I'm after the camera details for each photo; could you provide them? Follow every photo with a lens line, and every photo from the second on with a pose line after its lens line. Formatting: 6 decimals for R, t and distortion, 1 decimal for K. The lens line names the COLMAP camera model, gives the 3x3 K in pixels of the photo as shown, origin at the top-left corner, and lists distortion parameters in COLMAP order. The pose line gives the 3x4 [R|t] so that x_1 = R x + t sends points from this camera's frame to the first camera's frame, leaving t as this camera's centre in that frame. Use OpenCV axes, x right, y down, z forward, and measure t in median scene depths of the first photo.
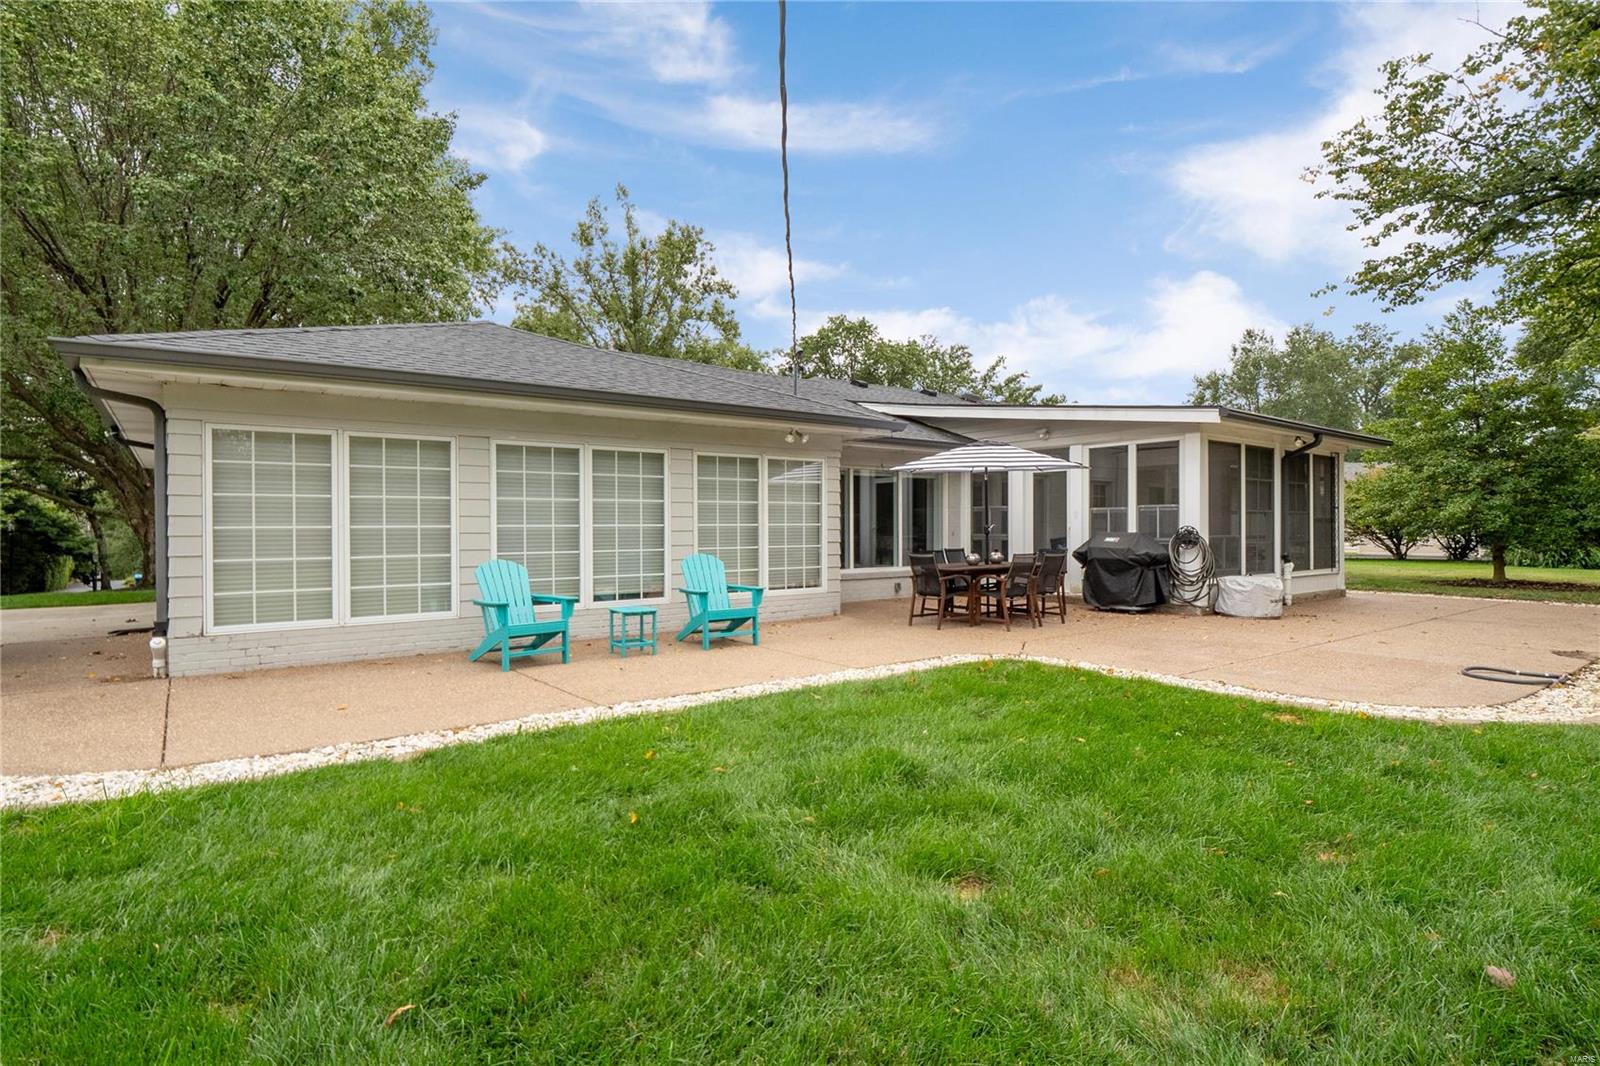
lens RADIAL K [[814.8, 0, 791.3], [0, 814.8, 527.4], [0, 0, 1]] dist [0.000598, 0.000060]
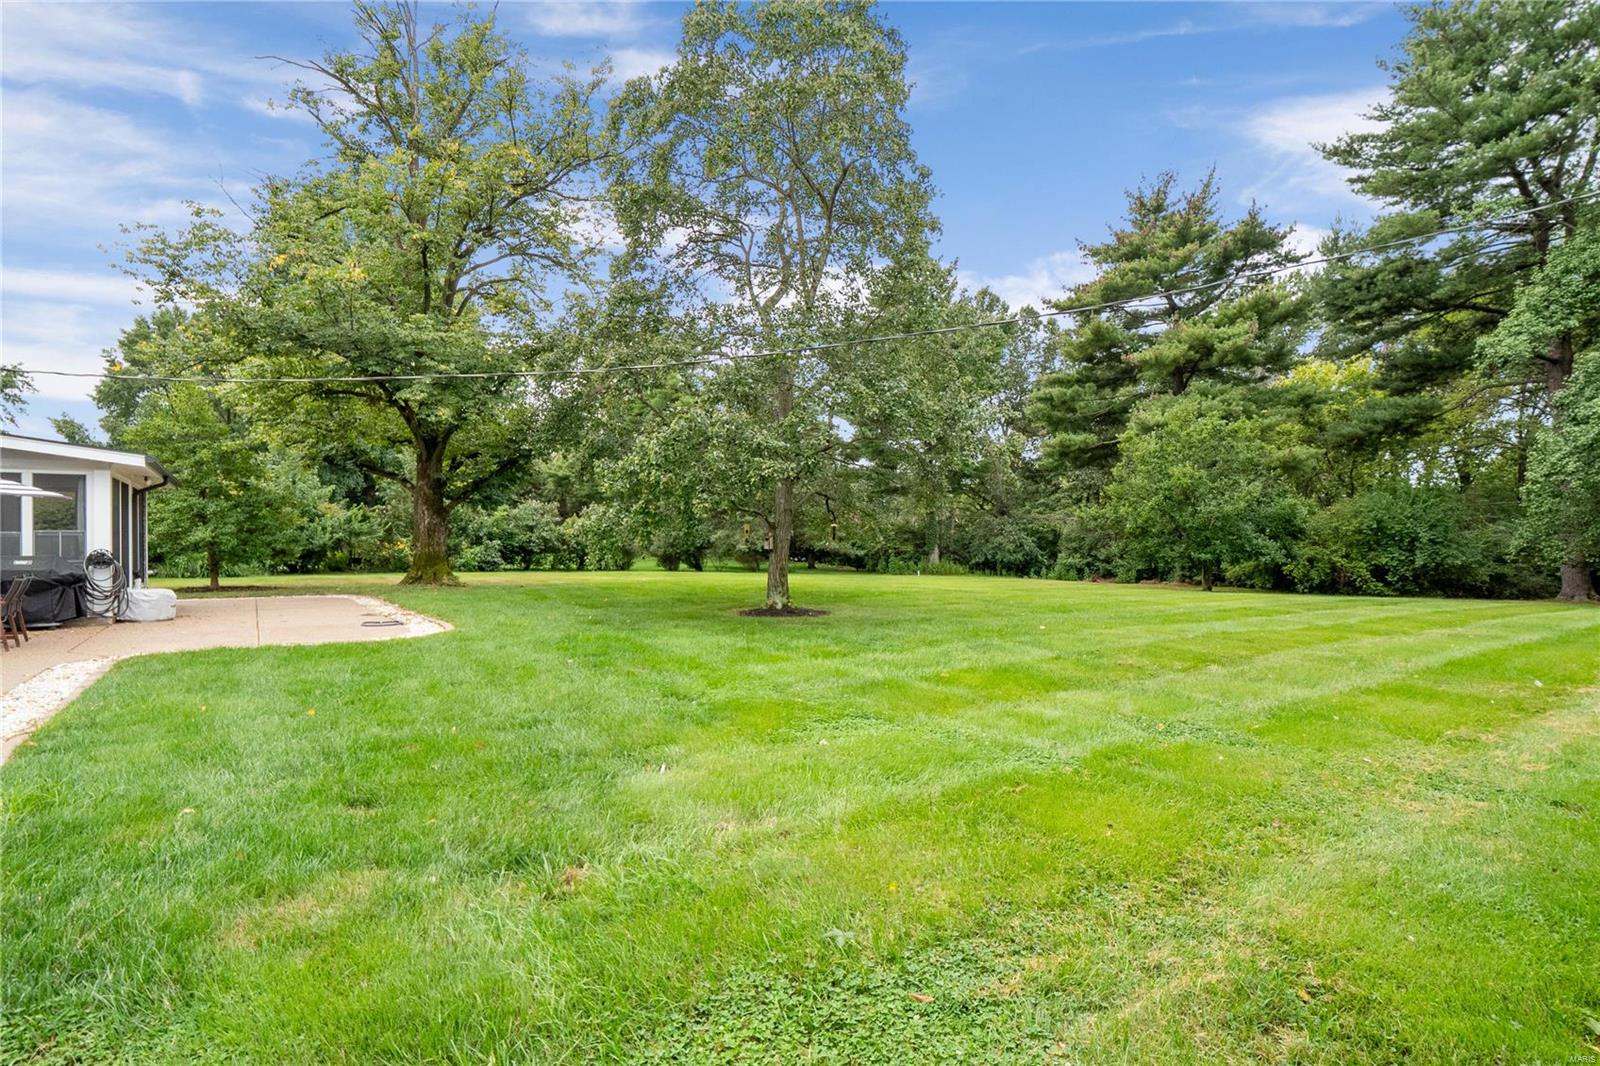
lens RADIAL K [[803.2, 0, 796.6], [0, 803.2, 538.8], [0, 0, 1]] dist [-0.003867, -0.000671]
pose [[0.050321, 0.006004, 0.998715, -0.590773], [0.003164, 0.999976, -0.006171, -0.005679], [-0.998728, 0.003470, 0.050300, -0.052742]]
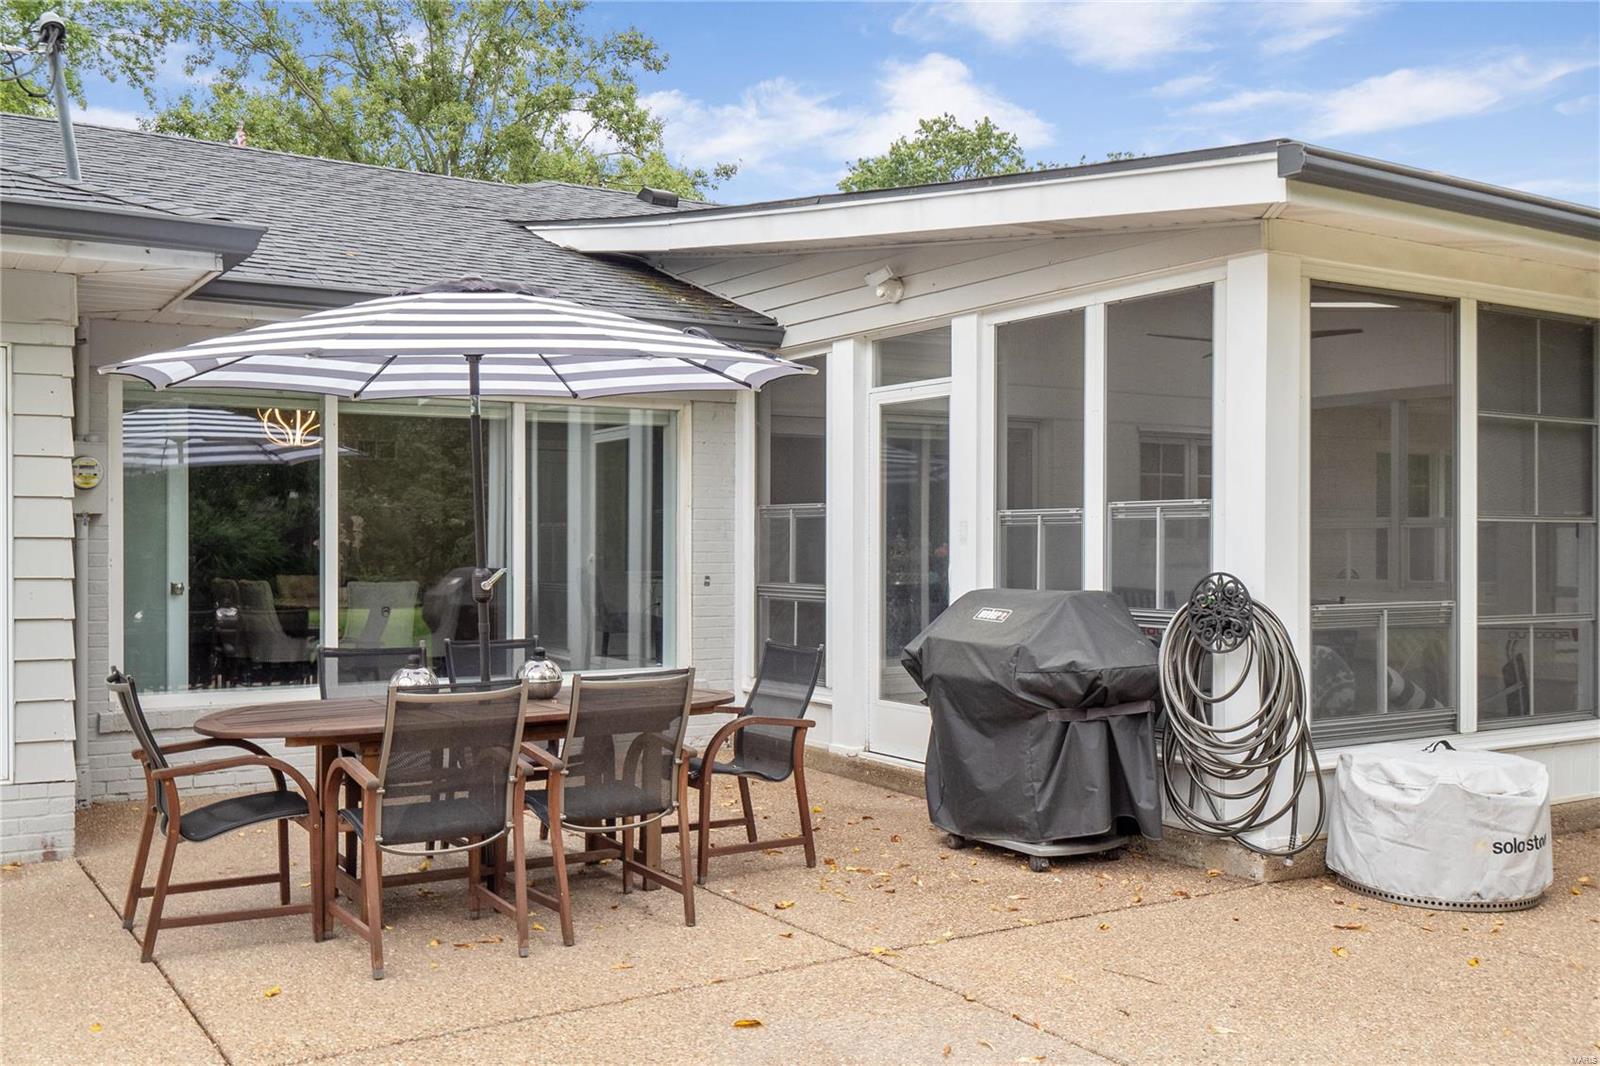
lens RADIAL K [[1530.3, 0, 803.7], [0, 1530.3, 537.6], [0, 0, 1]] dist [0.037082, 0.000000]
pose [[0.996711, 0.003441, -0.080966, 0.368731], [-0.003559, 0.999993, -0.001306, -0.012697], [0.080961, 0.001590, 0.996716, 0.424902]]
